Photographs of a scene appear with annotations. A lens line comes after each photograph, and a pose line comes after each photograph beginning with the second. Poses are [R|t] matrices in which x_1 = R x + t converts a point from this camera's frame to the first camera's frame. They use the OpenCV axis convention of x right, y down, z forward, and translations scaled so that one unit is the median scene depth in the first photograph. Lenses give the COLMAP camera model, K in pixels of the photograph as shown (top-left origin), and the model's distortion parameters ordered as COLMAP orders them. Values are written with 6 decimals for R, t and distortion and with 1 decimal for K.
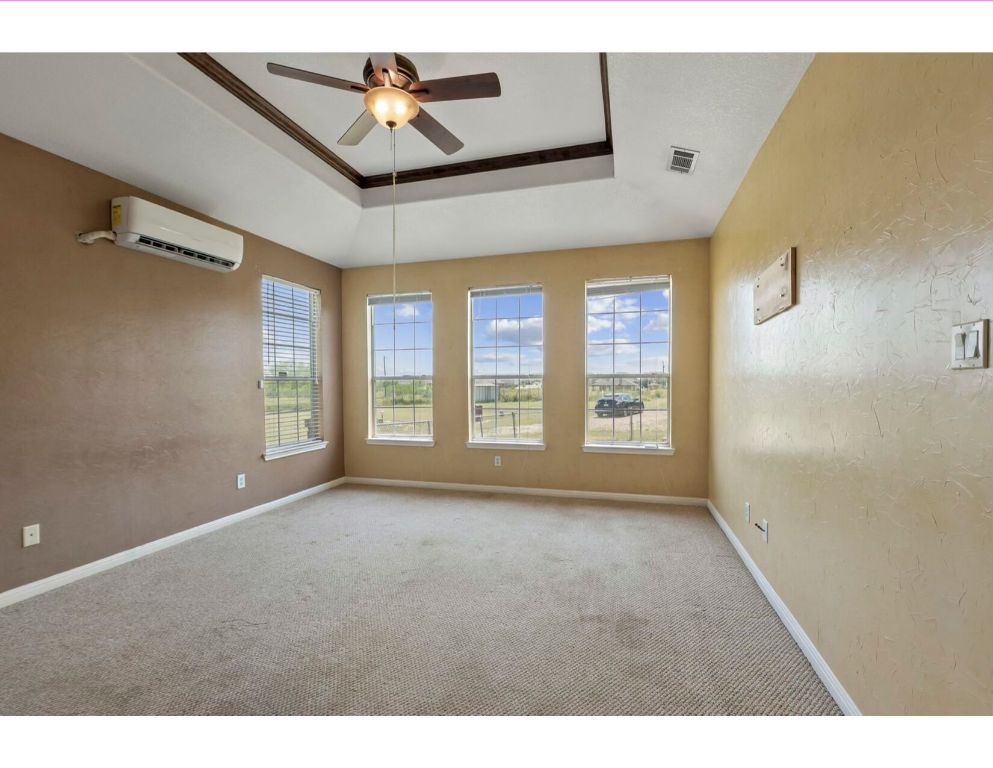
lens RADIAL K [[438.8, 0, 498.4], [0, 438.8, 399.2], [0, 0, 1]] dist [-0.002959, -0.000393]
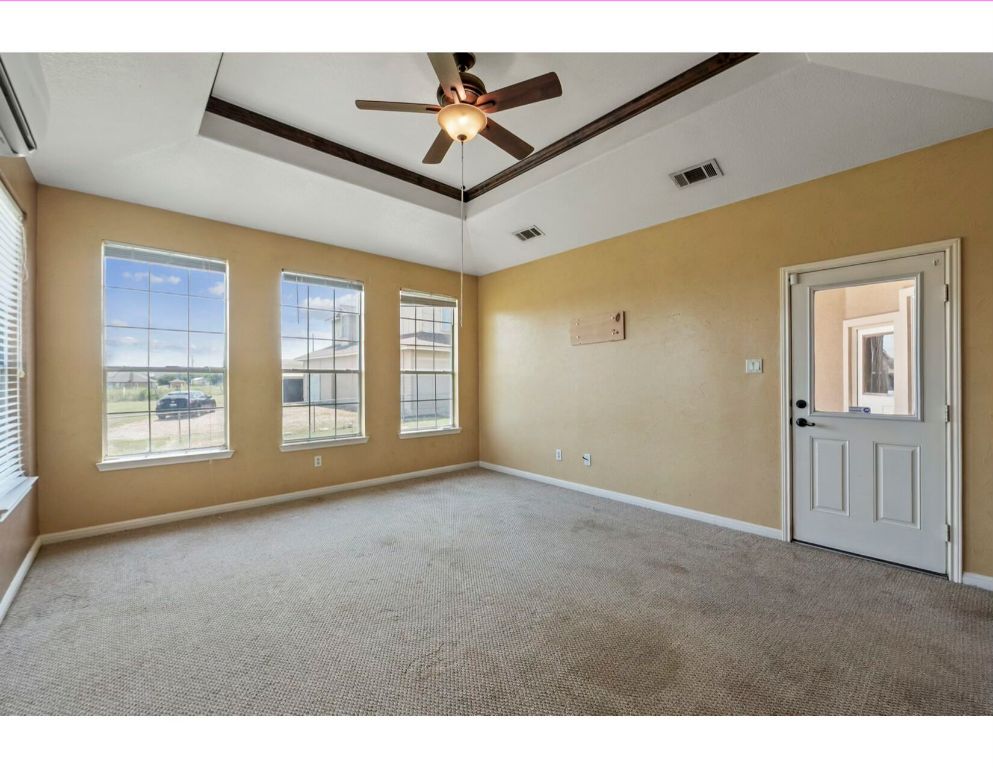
lens RADIAL K [[417.8, 0, 496.5], [0, 417.8, 384.0], [0, 0, 1]] dist [-0.000206, -0.000096]
pose [[0.534561, -0.006348, 0.845106, -0.597446], [0.028861, 0.999526, -0.010748, -0.002731], [-0.844637, 0.030136, 0.534491, 0.218554]]
